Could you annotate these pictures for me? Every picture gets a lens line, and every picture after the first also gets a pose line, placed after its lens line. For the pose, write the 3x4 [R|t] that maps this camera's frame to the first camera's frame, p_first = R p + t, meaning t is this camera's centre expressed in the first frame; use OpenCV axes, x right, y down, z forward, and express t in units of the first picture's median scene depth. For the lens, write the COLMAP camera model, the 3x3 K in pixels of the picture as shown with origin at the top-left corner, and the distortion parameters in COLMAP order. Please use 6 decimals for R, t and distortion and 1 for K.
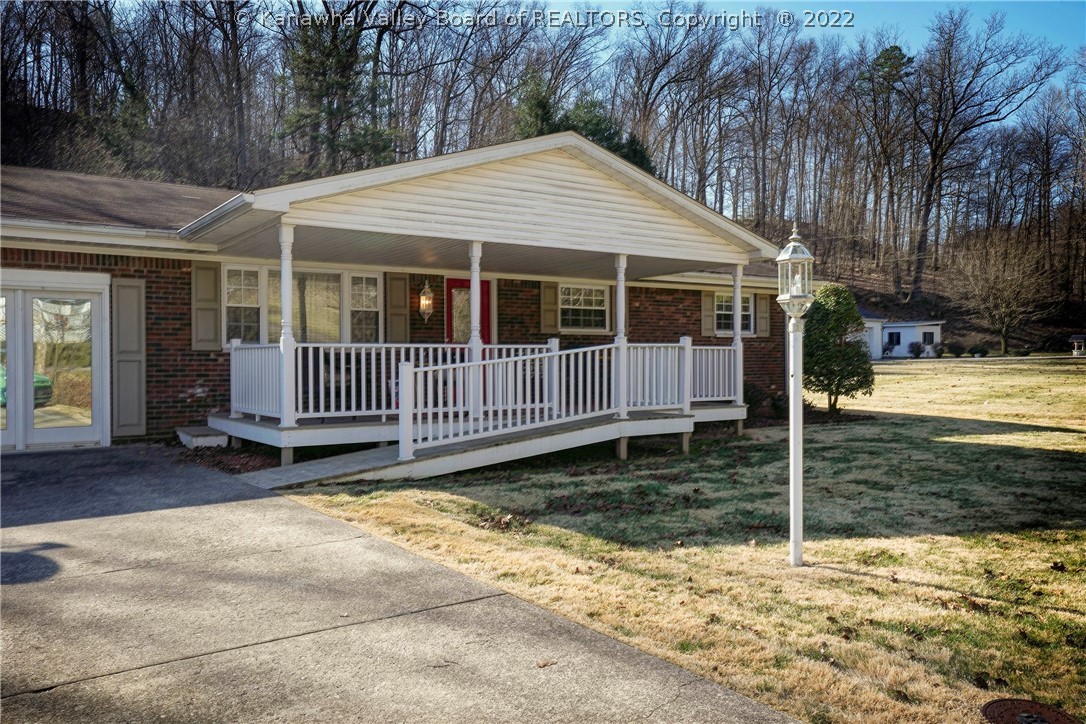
lens RADIAL K [[871.6, 0, 545.8], [0, 871.6, 362.8], [0, 0, 1]] dist [0.006583, 0.000846]
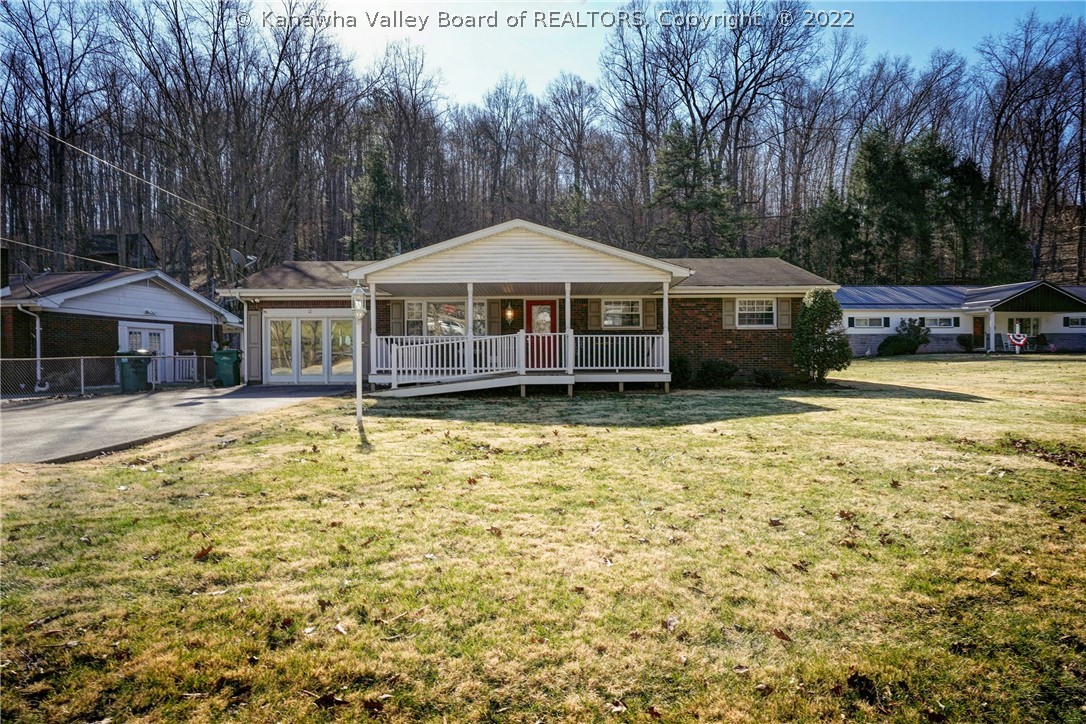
lens RADIAL K [[620.7, 0, 541.5], [0, 620.7, 362.0], [0, 0, 1]] dist [-0.000172, 0.000145]
pose [[0.811792, 0.006806, -0.583908, 0.688814], [-0.001579, 0.999954, 0.009461, 0.019334], [0.583945, -0.006758, 0.811765, -0.028610]]
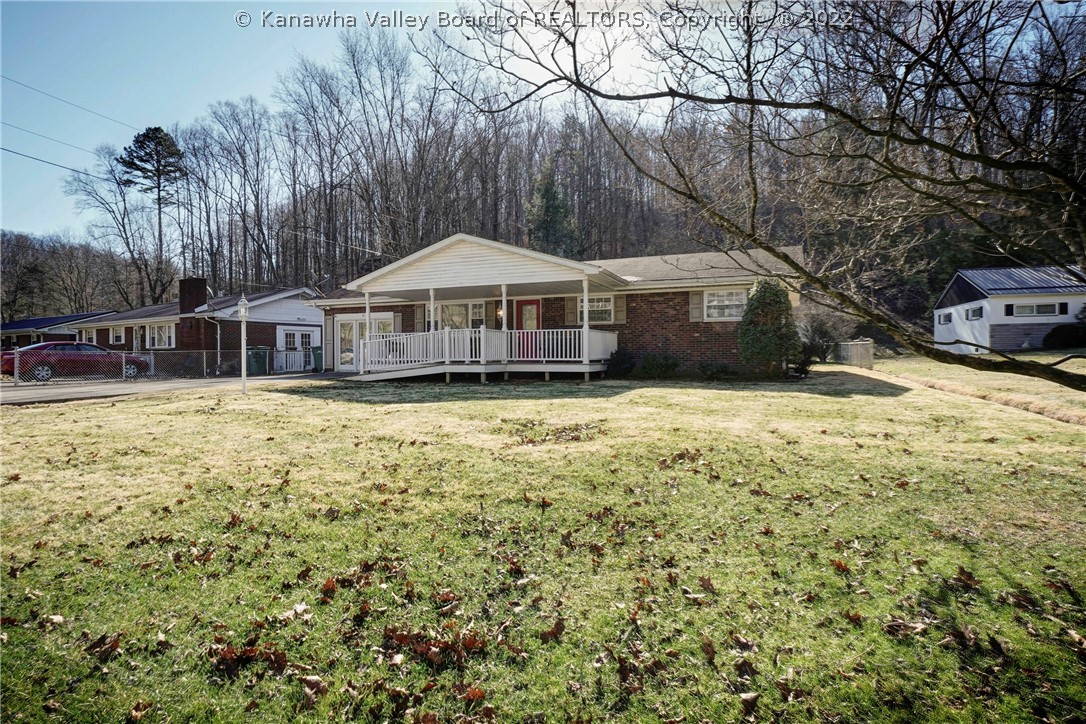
lens RADIAL K [[570.0, 0, 543.8], [0, 570.0, 359.7], [0, 0, 1]] dist [-0.004131, -0.000317]
pose [[0.514578, 0.012864, -0.857347, 1.126705], [-0.000452, 0.999891, 0.014731, 0.024687], [0.857443, -0.007192, 0.514528, 0.366512]]
